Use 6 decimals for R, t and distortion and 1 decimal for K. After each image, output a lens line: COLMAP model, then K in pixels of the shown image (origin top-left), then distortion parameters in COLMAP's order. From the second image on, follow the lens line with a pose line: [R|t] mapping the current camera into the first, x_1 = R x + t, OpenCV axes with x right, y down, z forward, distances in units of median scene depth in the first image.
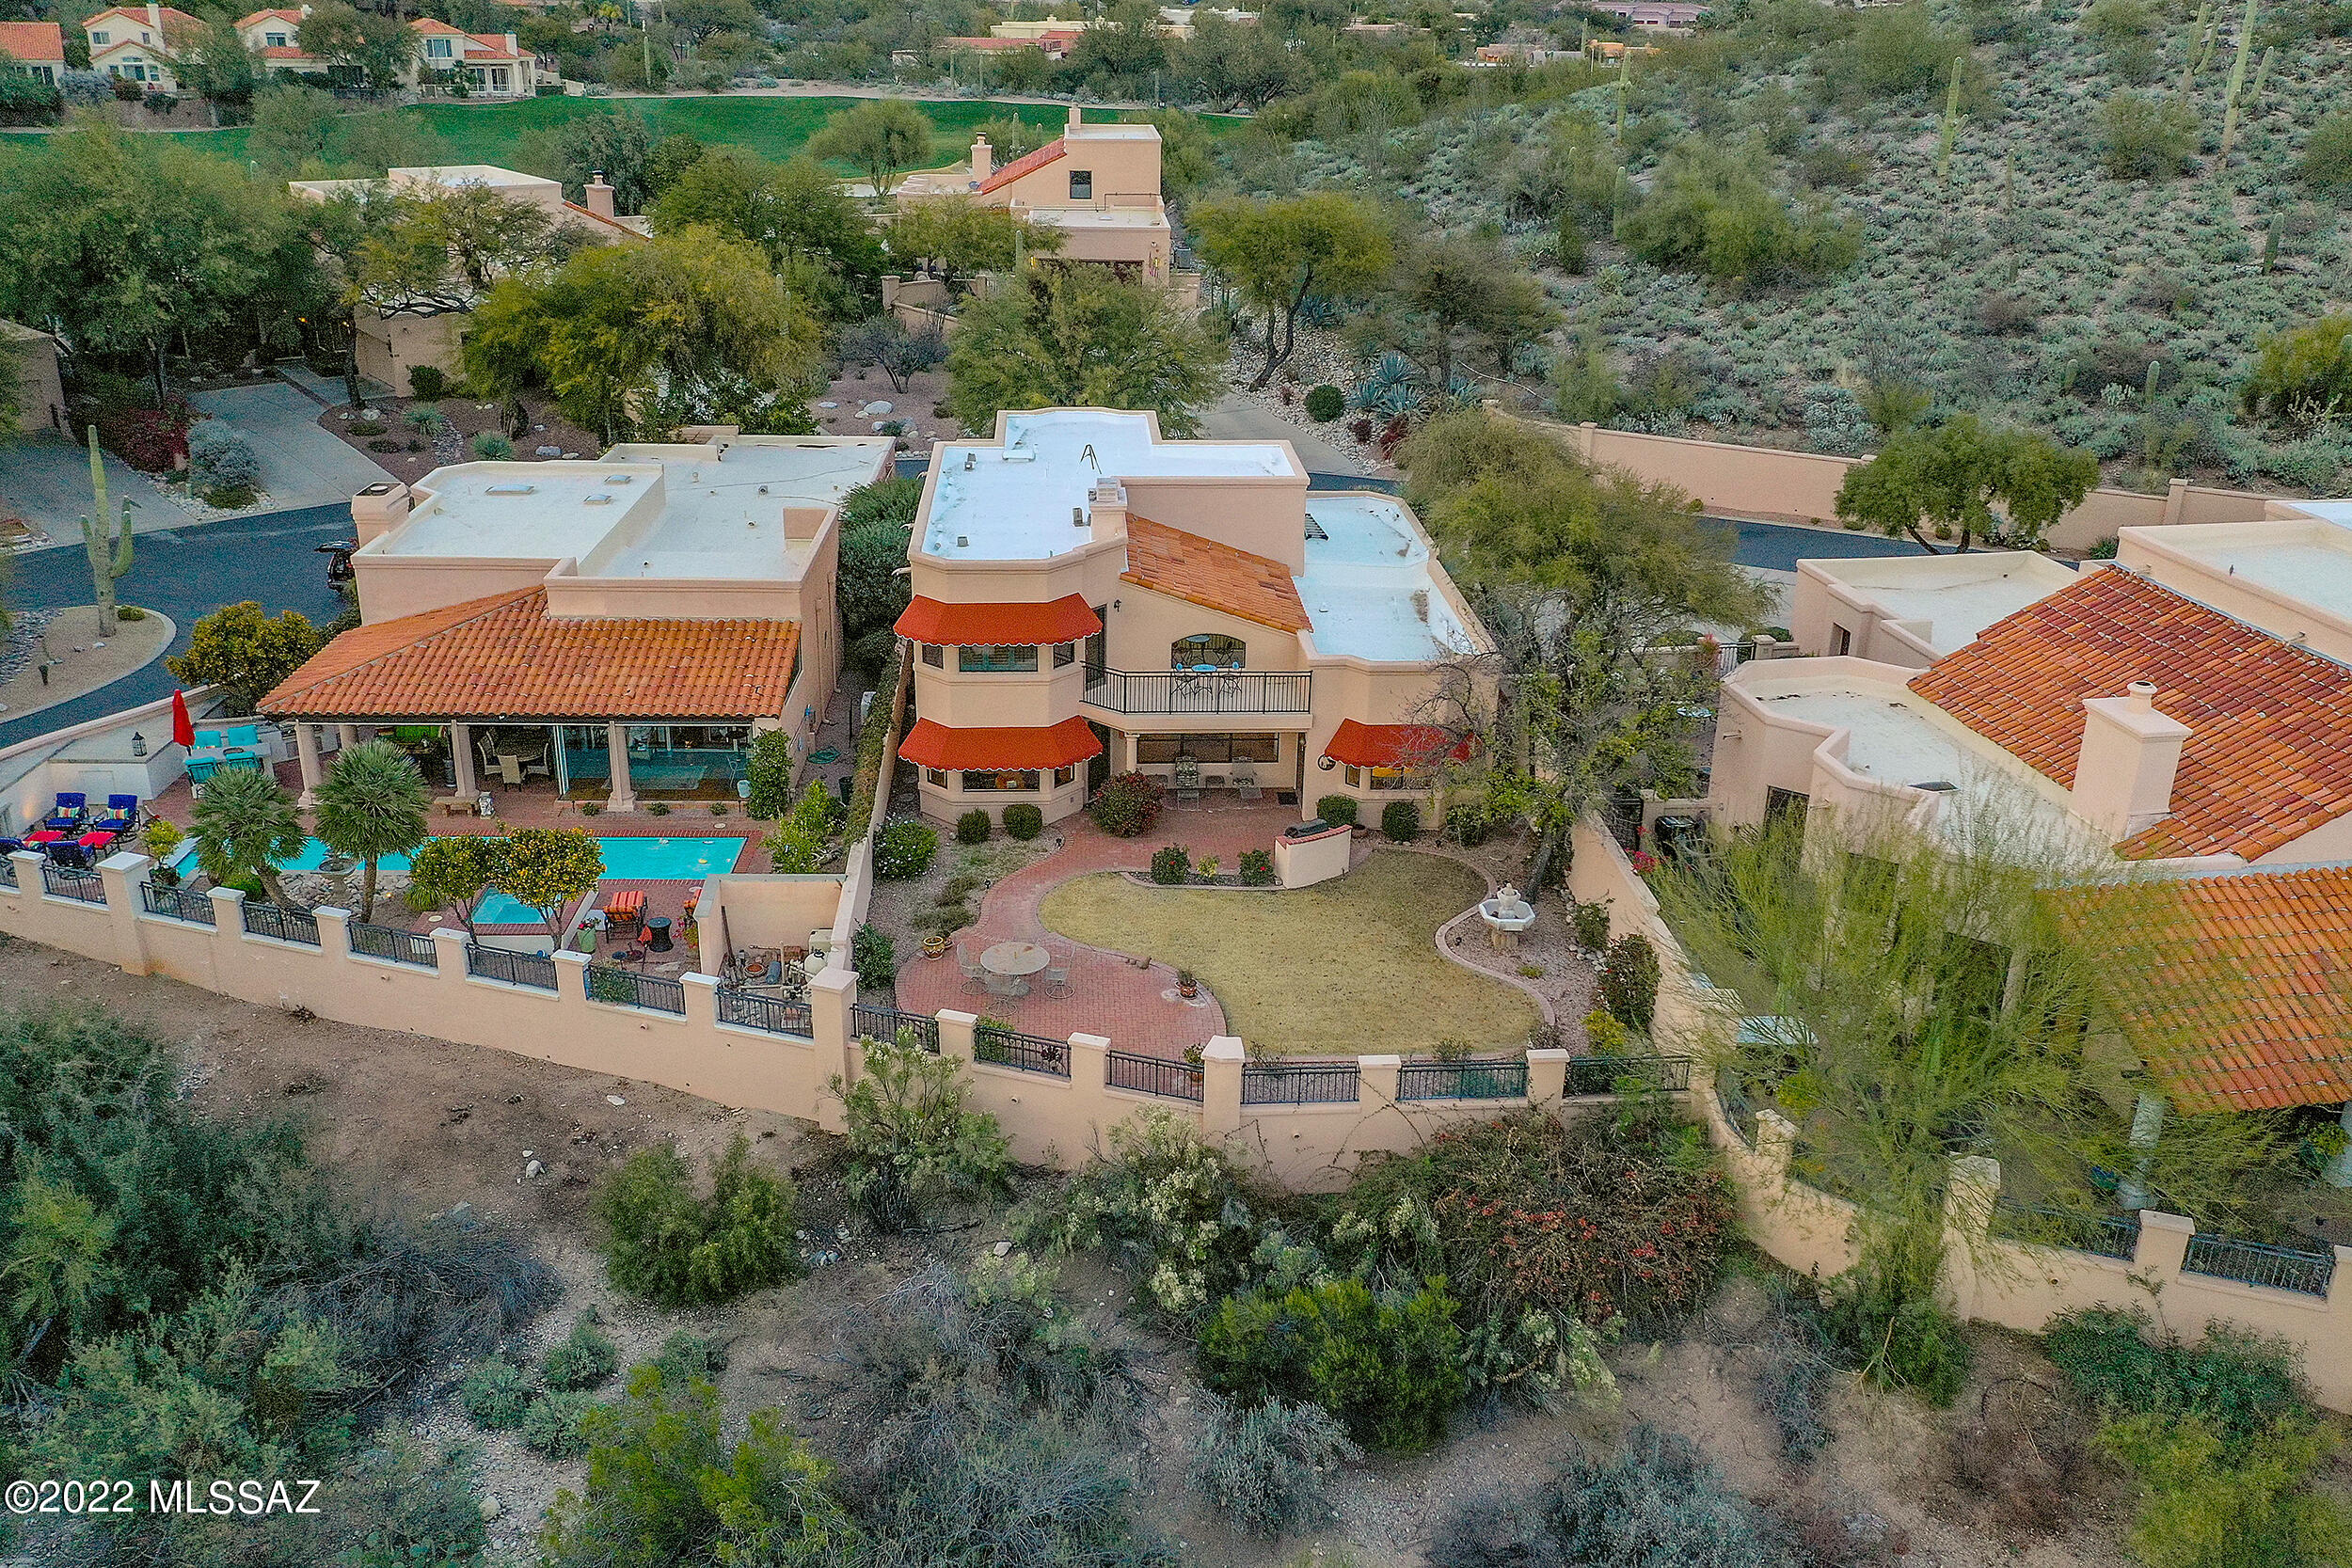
lens RADIAL K [[1994.1, 0, 1176.0], [0, 1994.1, 784.0], [0, 0, 1]] dist [0.005285, 0.000185]
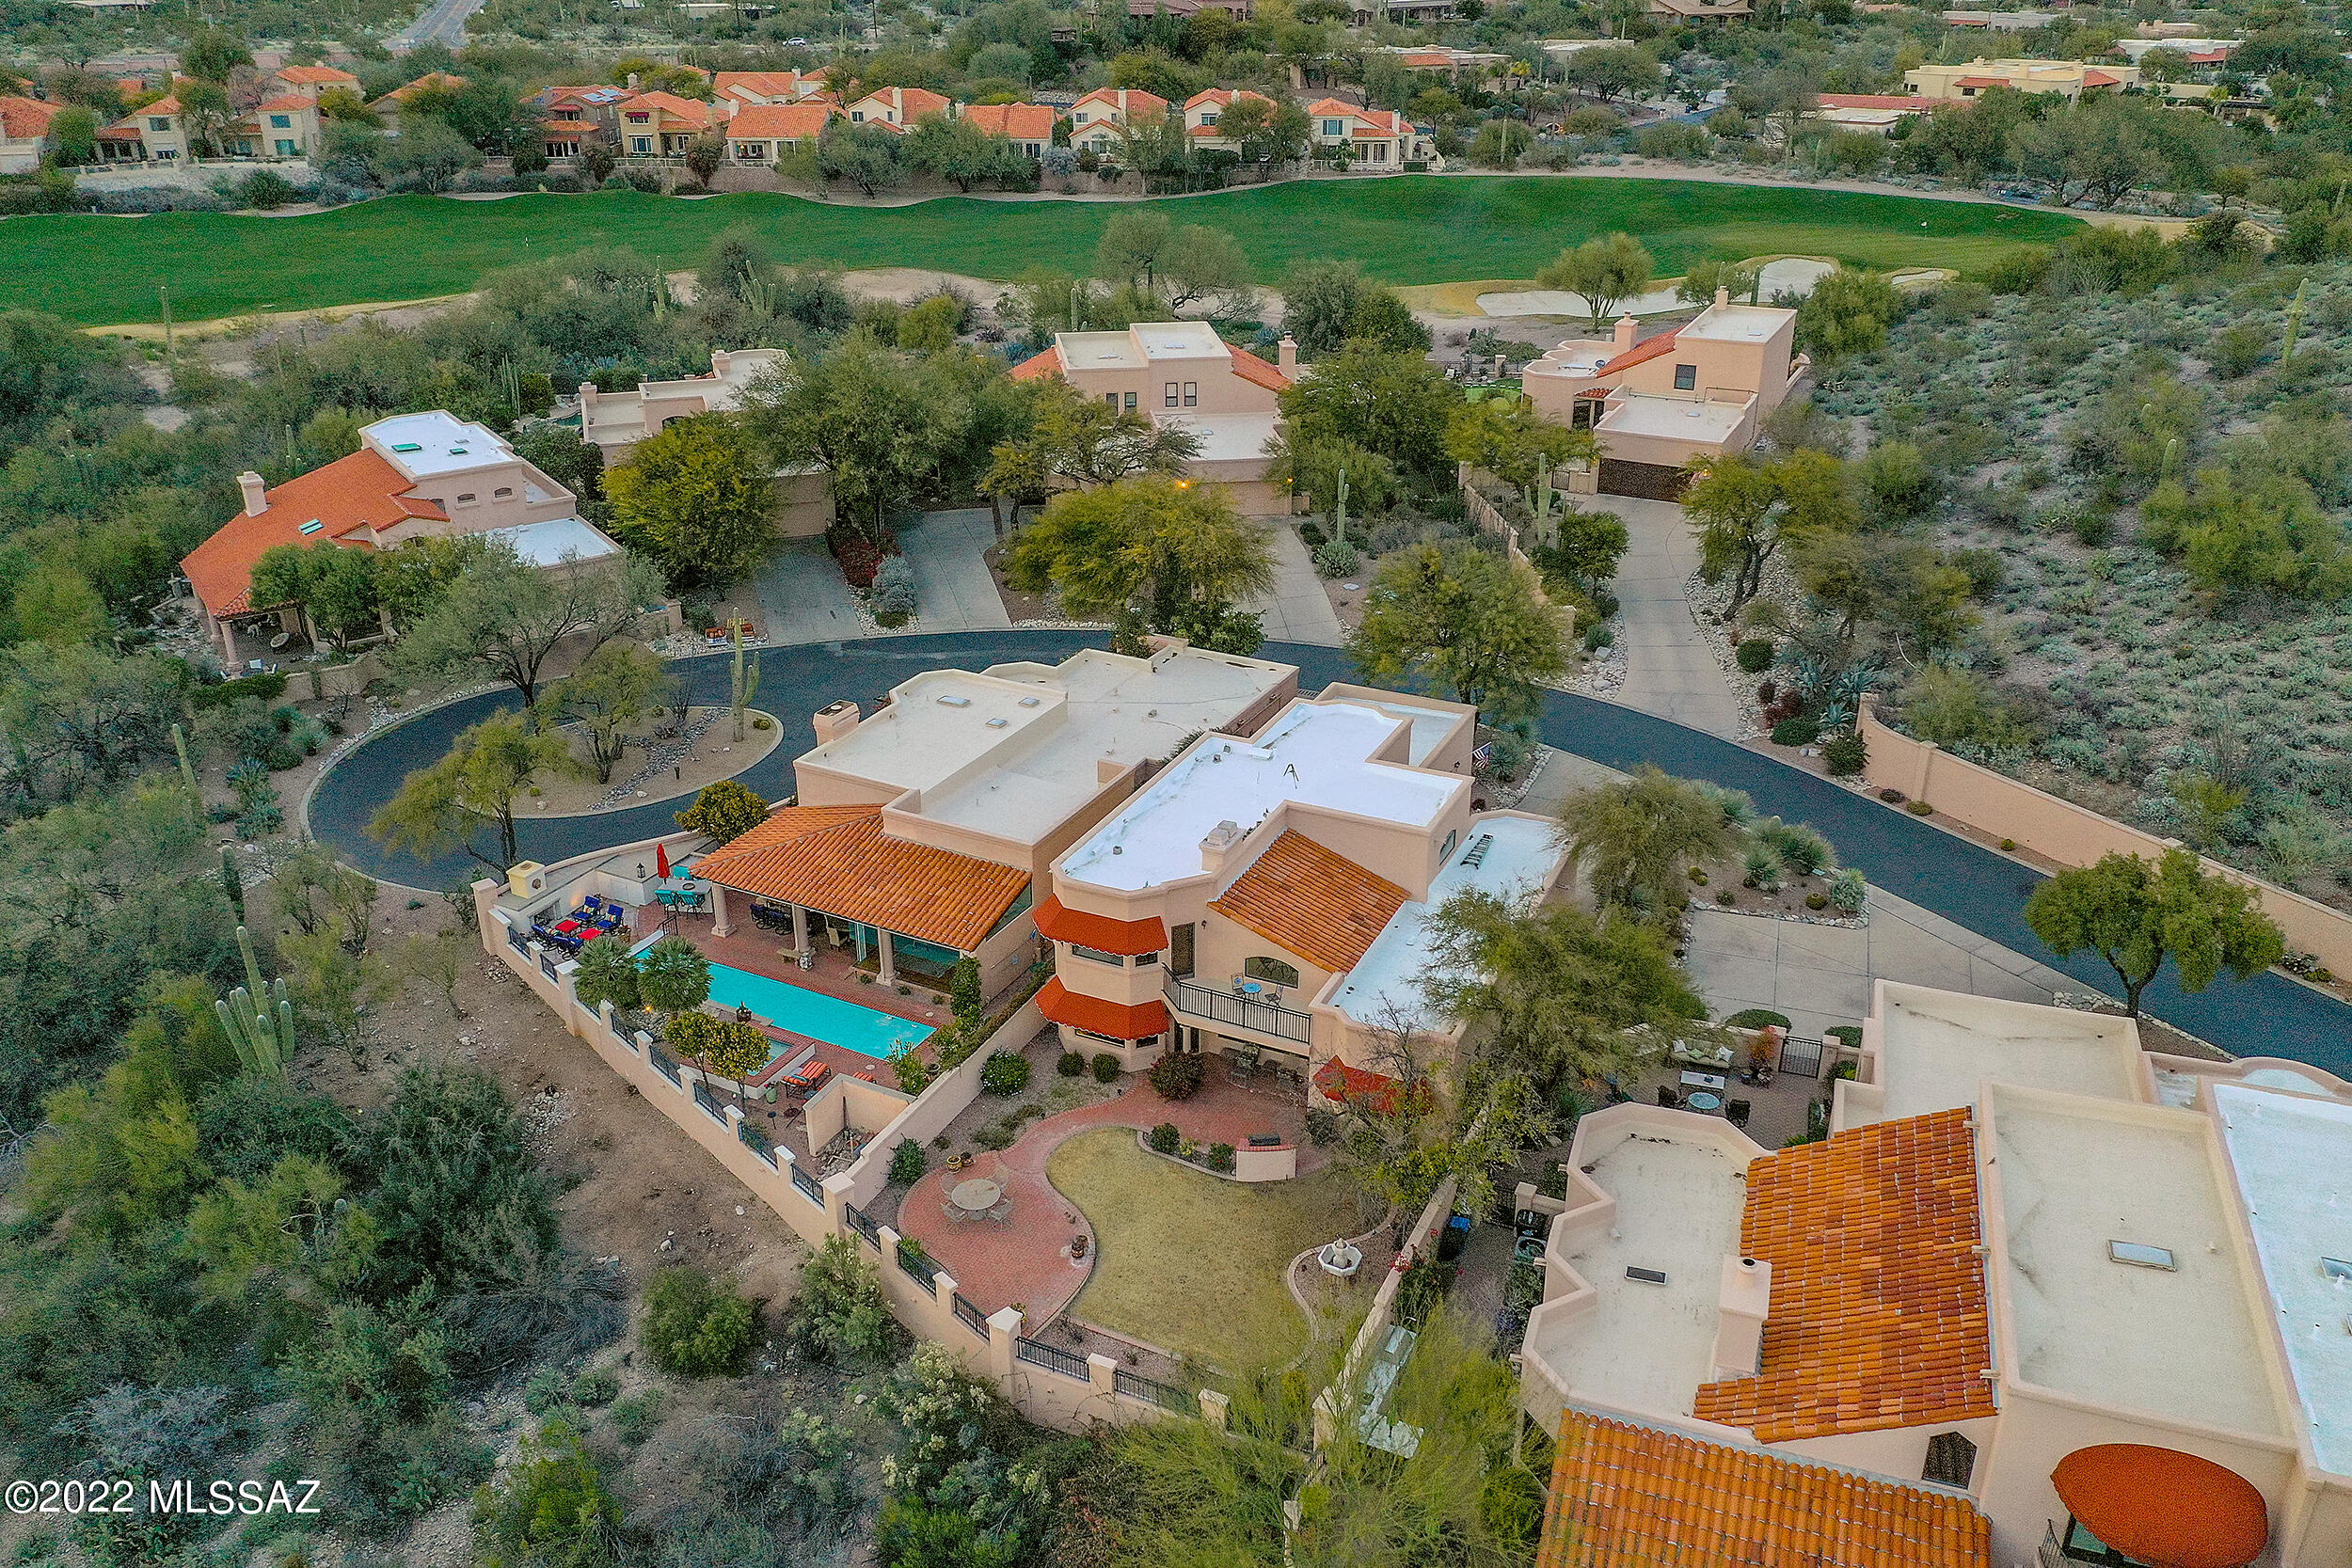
lens RADIAL K [[1883.3, 0, 1176.0], [0, 1883.3, 784.0], [0, 0, 1]] dist [0.004017, 0.001245]
pose [[0.869122, 0.191796, -0.455897, 0.504755], [-0.167294, 0.981420, 0.093954, -0.295065], [0.465446, -0.005389, 0.885060, -0.111860]]
